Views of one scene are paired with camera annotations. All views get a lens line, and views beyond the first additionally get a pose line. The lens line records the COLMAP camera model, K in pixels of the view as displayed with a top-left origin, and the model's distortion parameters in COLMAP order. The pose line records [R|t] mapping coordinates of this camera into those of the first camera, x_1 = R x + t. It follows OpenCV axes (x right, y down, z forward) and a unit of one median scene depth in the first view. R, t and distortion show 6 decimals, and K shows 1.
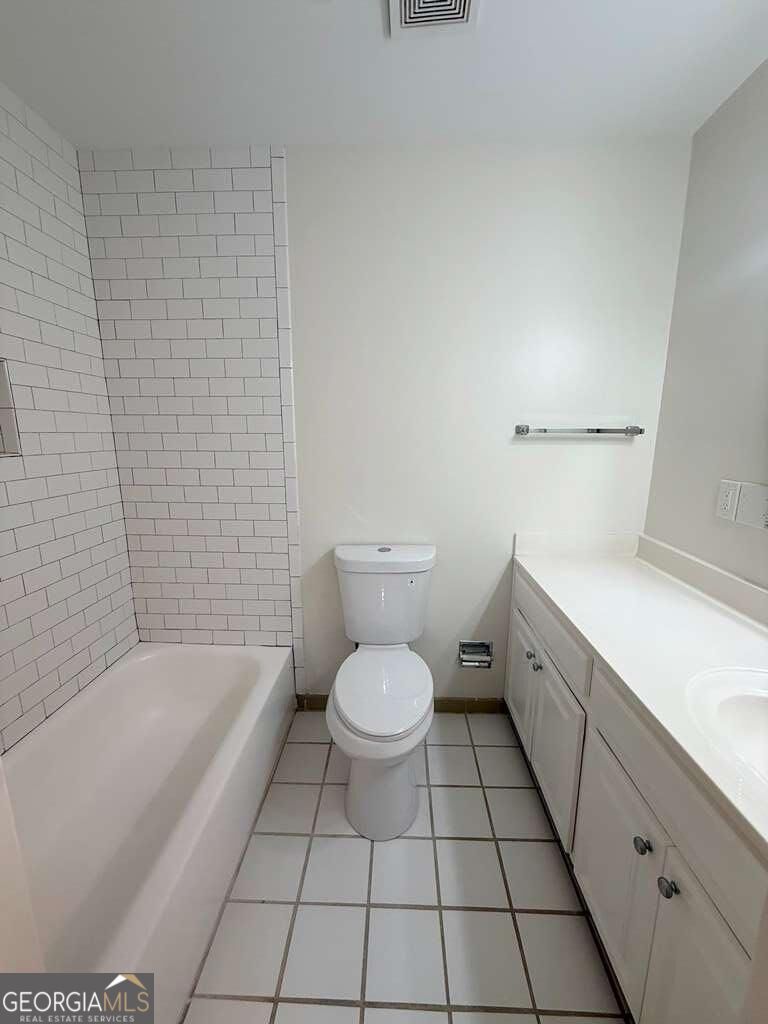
lens RADIAL K [[407.7, 0, 385.7], [0, 407.7, 510.0], [0, 0, 1]] dist [-0.004619, -0.000267]
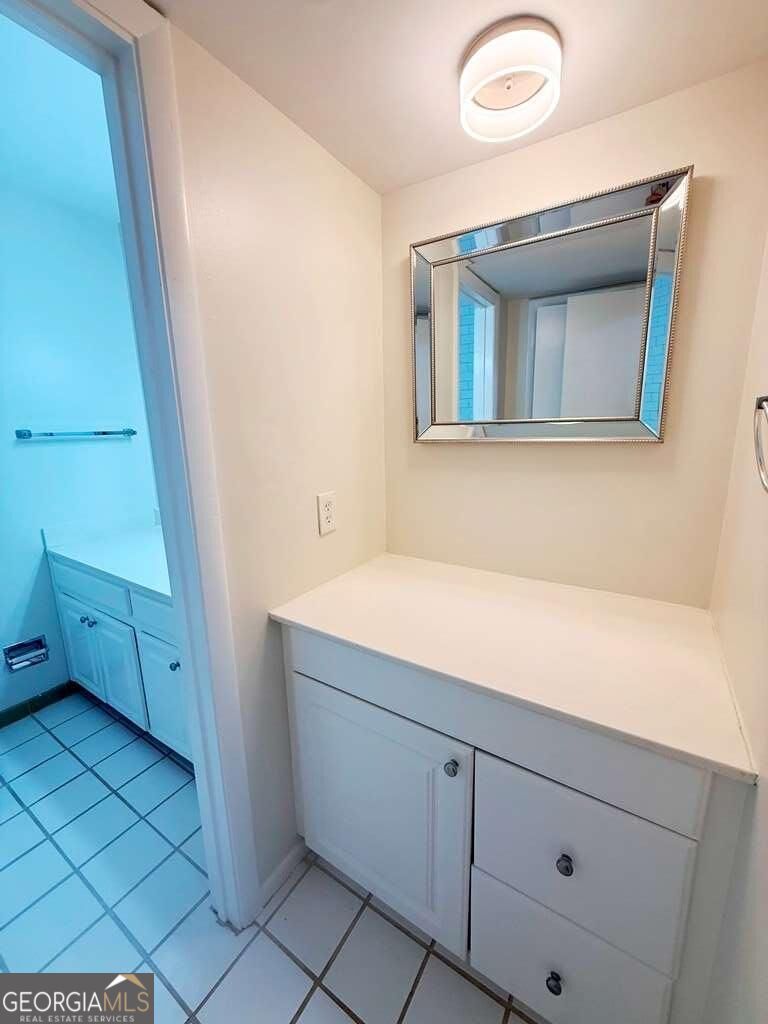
lens RADIAL K [[407.7, 0, 390.7], [0, 407.7, 507.3], [0, 0, 1]] dist [-0.004619, -0.000267]
pose [[0.499566, -0.178424, 0.847702, -0.125890], [0.185826, 0.977852, 0.096307, 0.069684], [-0.846110, 0.109413, 0.521657, -0.359280]]
